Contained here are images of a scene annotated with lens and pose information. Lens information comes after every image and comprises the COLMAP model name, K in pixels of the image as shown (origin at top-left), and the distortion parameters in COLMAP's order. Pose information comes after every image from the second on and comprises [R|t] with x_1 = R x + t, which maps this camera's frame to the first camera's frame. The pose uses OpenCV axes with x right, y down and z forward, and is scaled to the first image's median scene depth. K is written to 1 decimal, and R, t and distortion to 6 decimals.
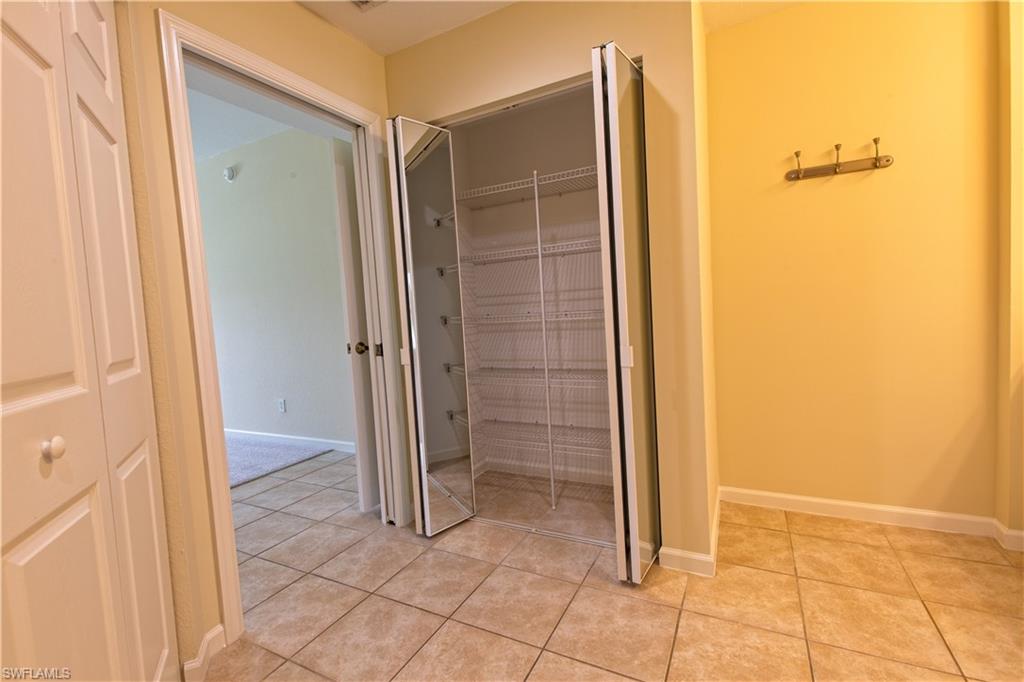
lens RADIAL K [[449.0, 0, 509.3], [0, 449.0, 338.9], [0, 0, 1]] dist [0.007154, -0.004157]
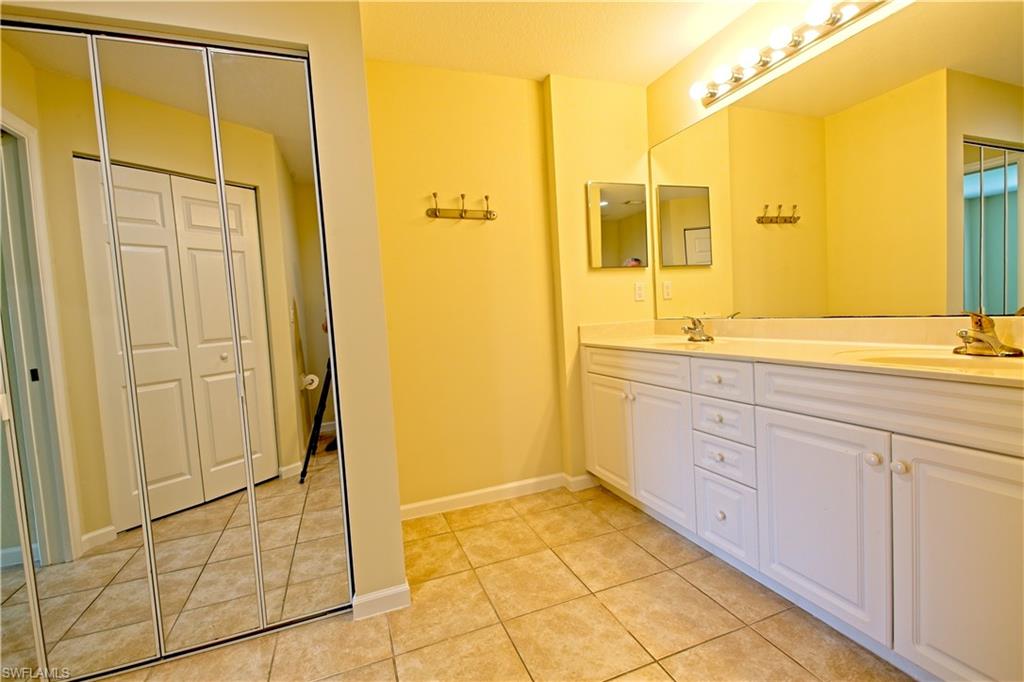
lens RADIAL K [[449.0, 0, 511.2], [0, 449.0, 337.0], [0, 0, 1]] dist [0.007154, -0.004157]
pose [[0.658176, -0.019674, 0.752607, -0.118983], [0.064515, 0.997455, -0.030345, -0.003425], [-0.750095, 0.068527, 0.657770, 0.152619]]
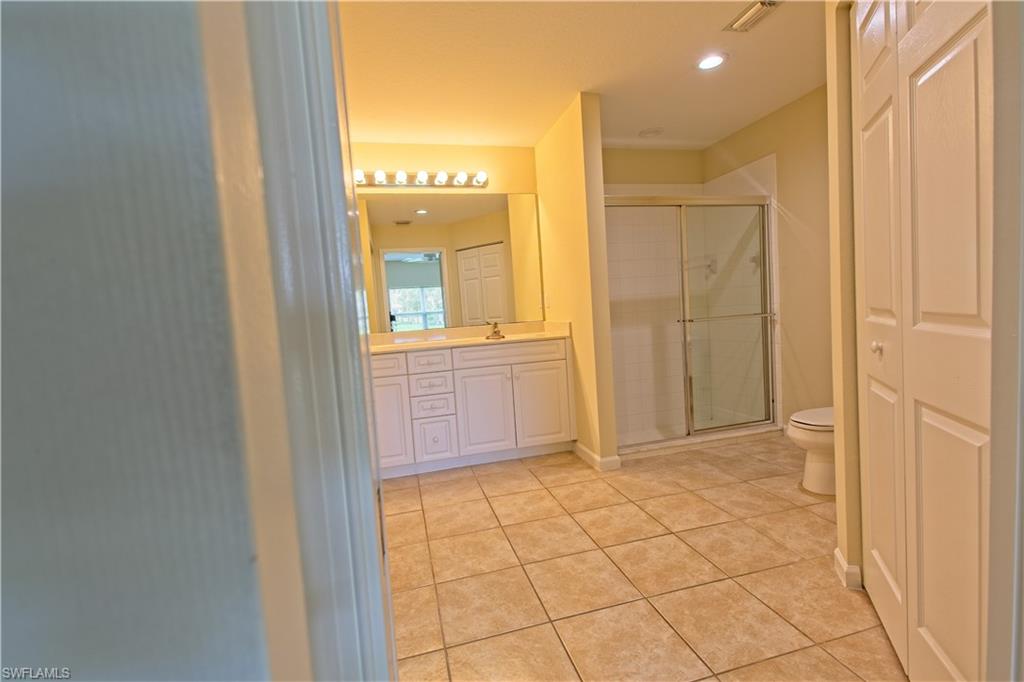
lens RADIAL K [[449.0, 0, 506.9], [0, 449.0, 339.6], [0, 0, 1]] dist [0.007154, -0.004157]
pose [[-0.667382, 0.059145, 0.742363, -0.558587], [0.155021, 0.986038, 0.060804, -0.054437], [-0.728402, 0.155661, -0.667233, 1.346987]]
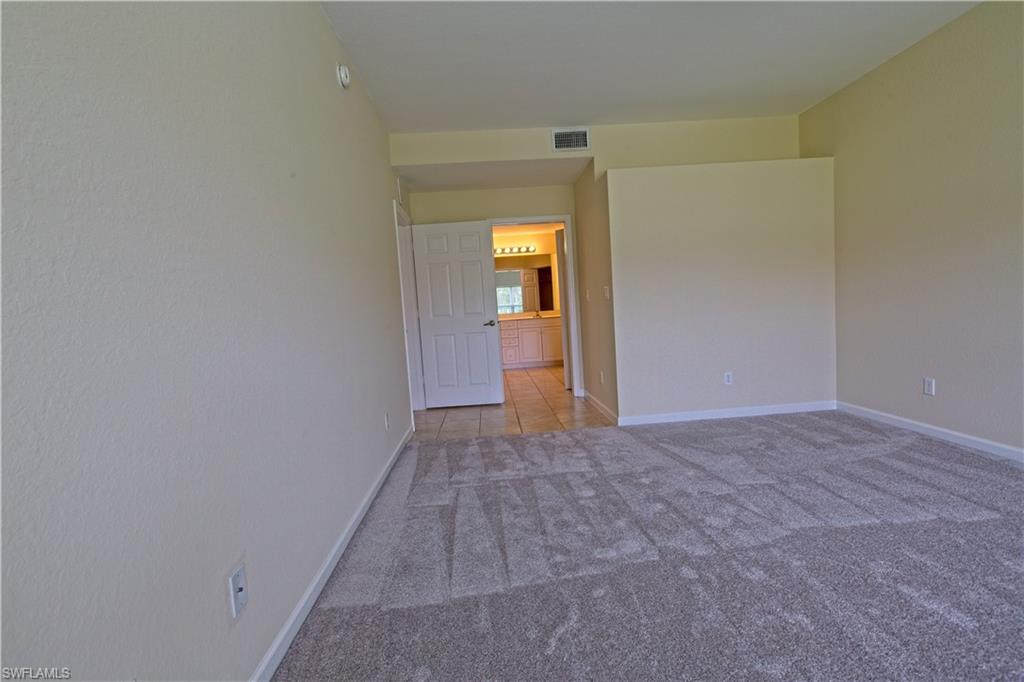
lens RADIAL K [[449.0, 0, 511.2], [0, 449.0, 340.2], [0, 0, 1]] dist [0.007154, -0.004157]
pose [[-0.517068, 0.031545, 0.855363, -2.768617], [0.141214, 0.988771, 0.048900, 0.025113], [-0.844215, 0.146074, -0.515716, 2.651442]]
